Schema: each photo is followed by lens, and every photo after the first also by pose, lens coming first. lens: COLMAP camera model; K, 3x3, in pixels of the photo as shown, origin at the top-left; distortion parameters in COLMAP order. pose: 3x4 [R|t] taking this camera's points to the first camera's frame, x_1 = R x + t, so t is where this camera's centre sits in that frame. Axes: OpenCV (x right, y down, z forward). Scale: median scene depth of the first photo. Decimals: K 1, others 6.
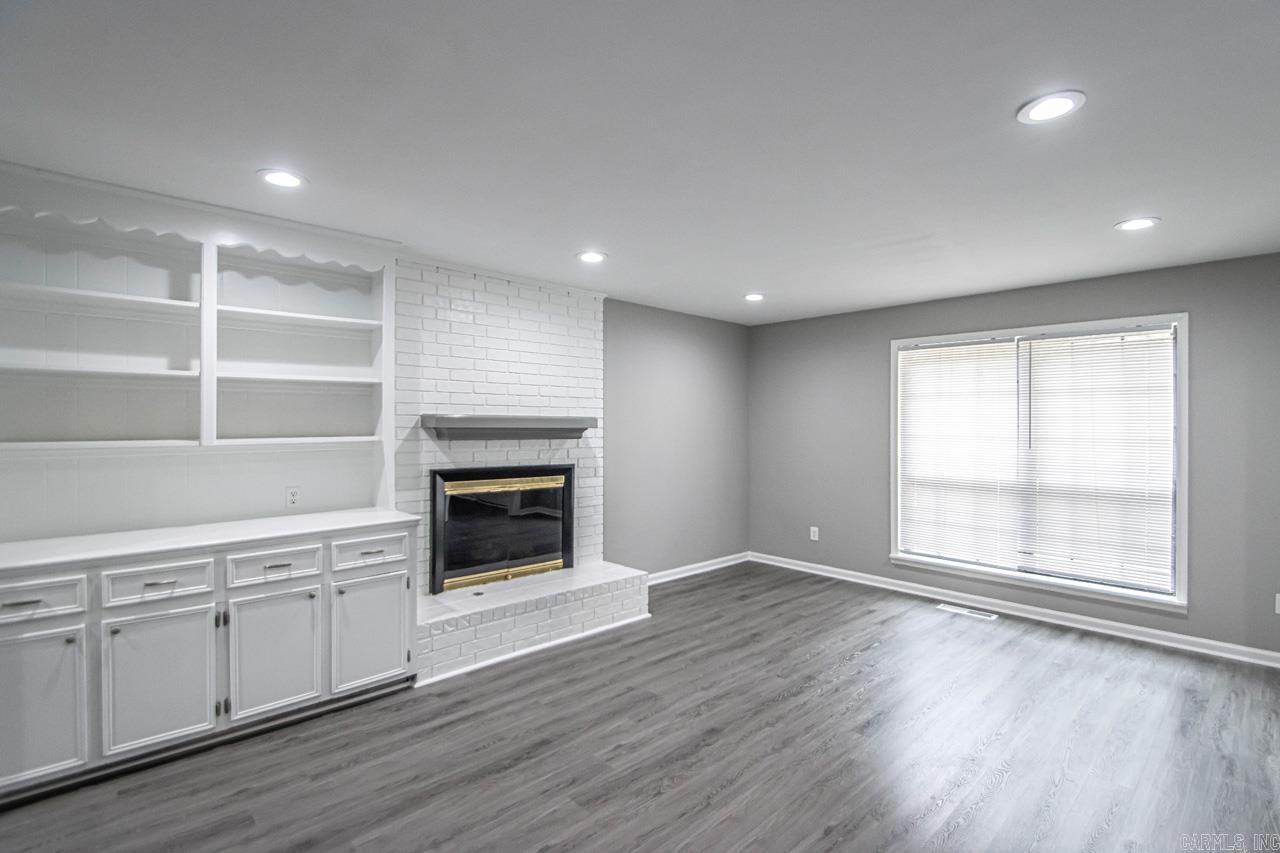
lens RADIAL K [[595.6, 0, 648.0], [0, 595.6, 428.6], [0, 0, 1]] dist [0.015633, -0.016987]
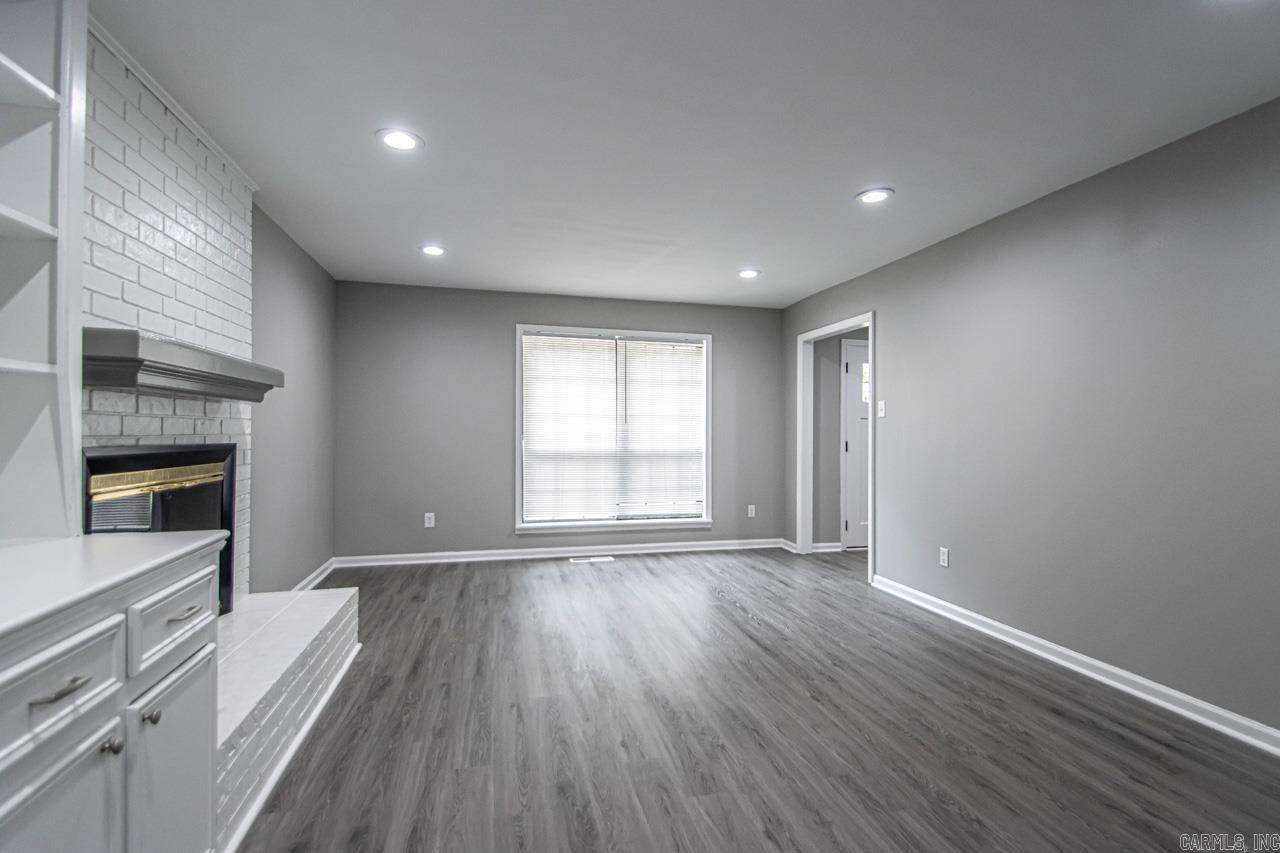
lens RADIAL K [[595.6, 0, 650.1], [0, 595.6, 422.8], [0, 0, 1]] dist [0.015633, -0.016987]
pose [[0.489578, 0.008487, 0.871918, -0.564708], [0.001660, 0.999942, -0.010665, 0.055814], [-0.871958, 0.006669, 0.489535, 0.389070]]
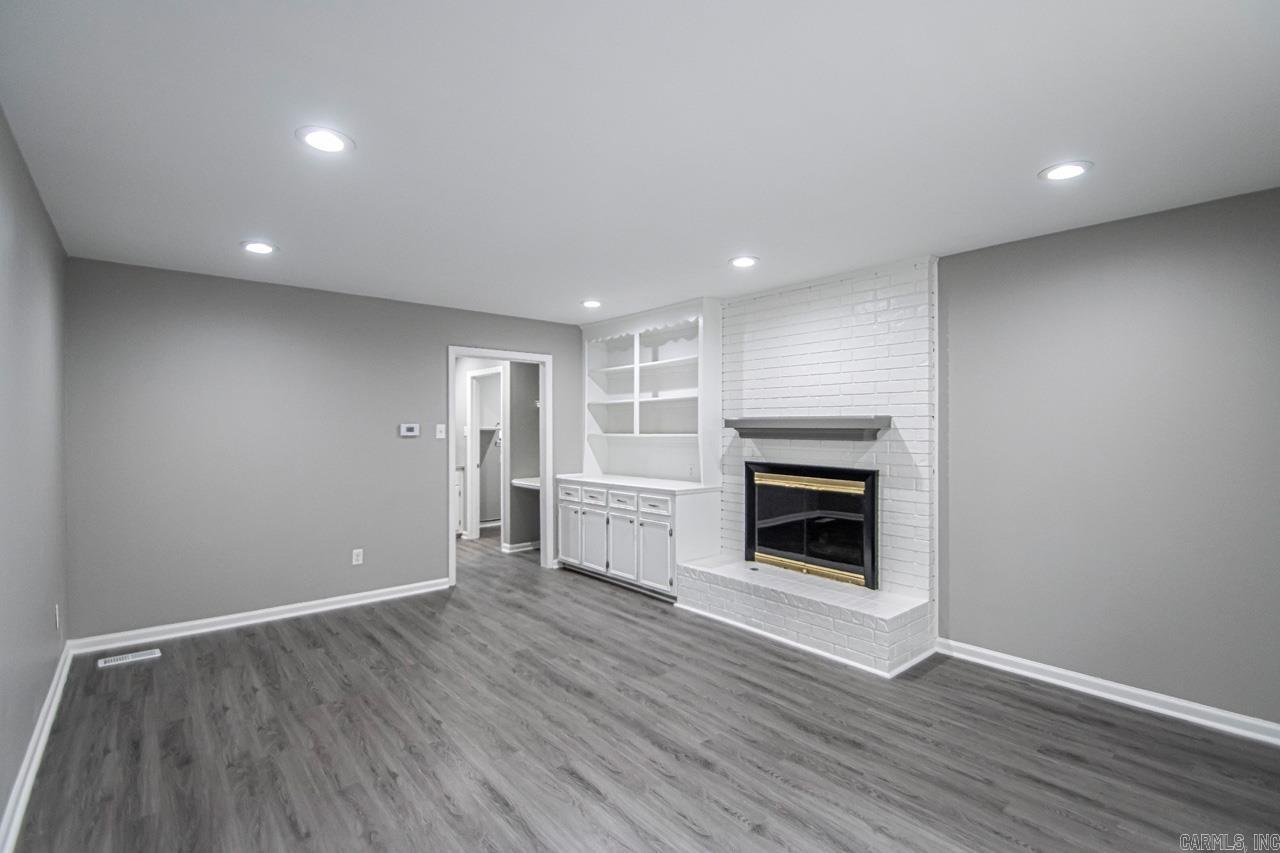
lens RADIAL K [[595.6, 0, 647.0], [0, 595.6, 428.3], [0, 0, 1]] dist [0.015633, -0.016987]
pose [[-0.062102, -0.000216, -0.998070, 0.935462], [-0.005171, 0.999987, 0.000105, 0.000047], [0.998056, 0.005168, -0.062102, 0.891625]]
